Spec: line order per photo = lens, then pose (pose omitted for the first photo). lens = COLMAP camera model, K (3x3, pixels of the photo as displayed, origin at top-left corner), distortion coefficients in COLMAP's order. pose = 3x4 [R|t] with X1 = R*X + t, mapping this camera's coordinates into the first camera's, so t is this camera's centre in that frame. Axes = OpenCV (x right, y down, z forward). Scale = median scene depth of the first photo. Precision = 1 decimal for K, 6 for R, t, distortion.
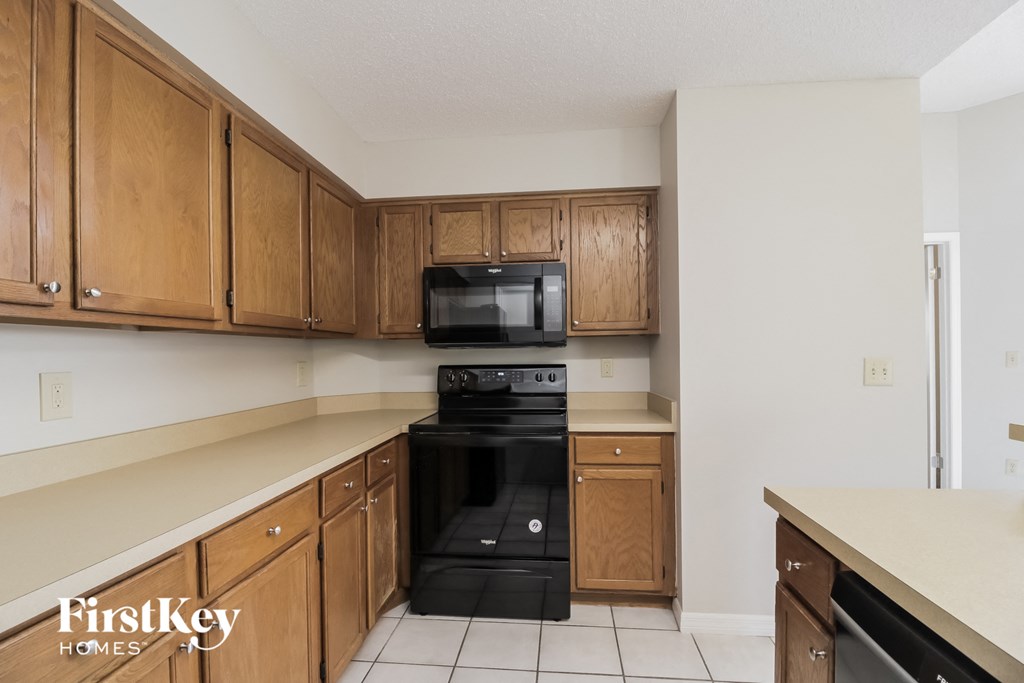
lens RADIAL K [[478.7, 0, 509.8], [0, 478.7, 347.6], [0, 0, 1]] dist [0.025871, -0.021043]
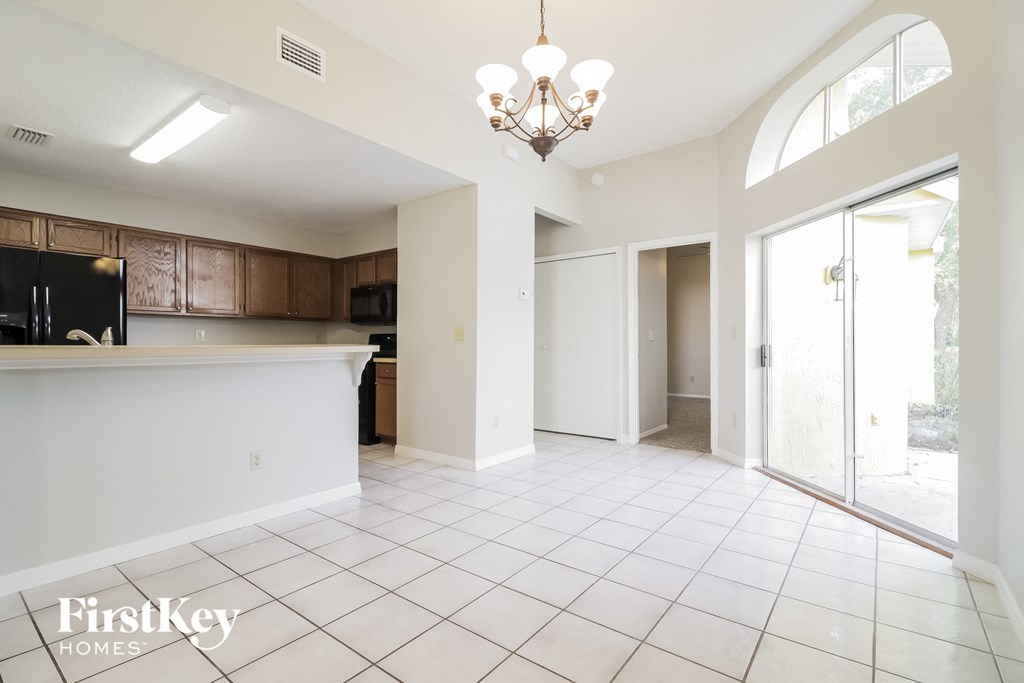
lens RADIAL K [[478.7, 0, 509.8], [0, 478.7, 347.6], [0, 0, 1]] dist [0.025871, -0.021043]
pose [[0.851334, 0.012189, -0.524482, 1.560740], [-0.004620, 0.999865, 0.015738, 0.063585], [0.524603, -0.010975, 0.851276, -0.475442]]
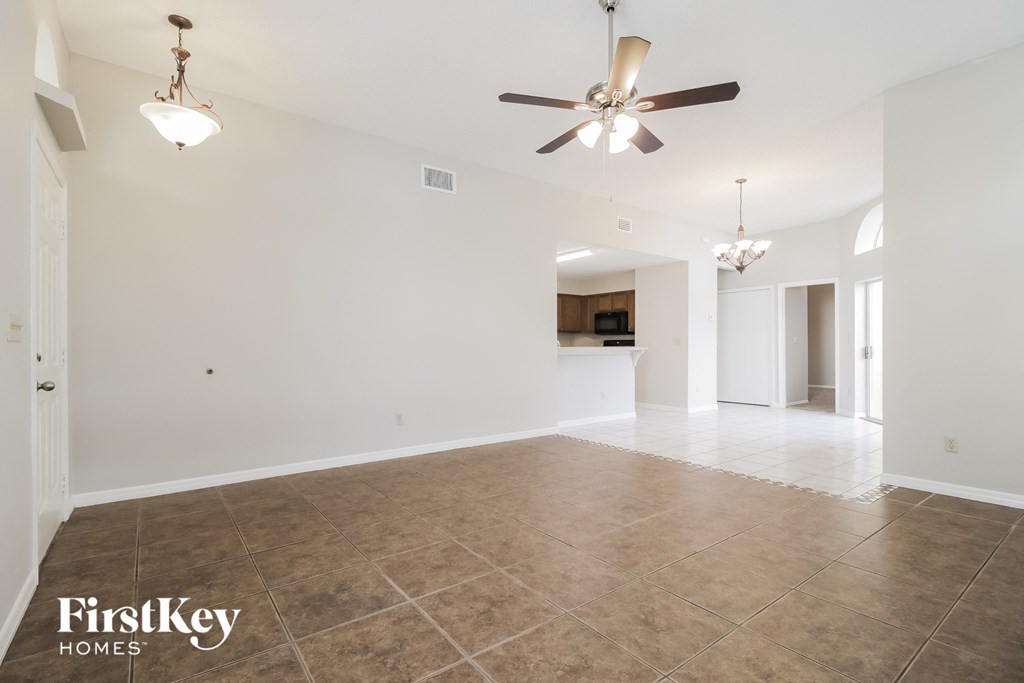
lens RADIAL K [[478.7, 0, 509.8], [0, 478.7, 347.6], [0, 0, 1]] dist [0.025871, -0.021043]
pose [[0.684126, 0.009642, -0.729300, 2.033550], [-0.000210, 0.999915, 0.013023, 0.048831], [0.729364, -0.008757, 0.684070, -1.970489]]
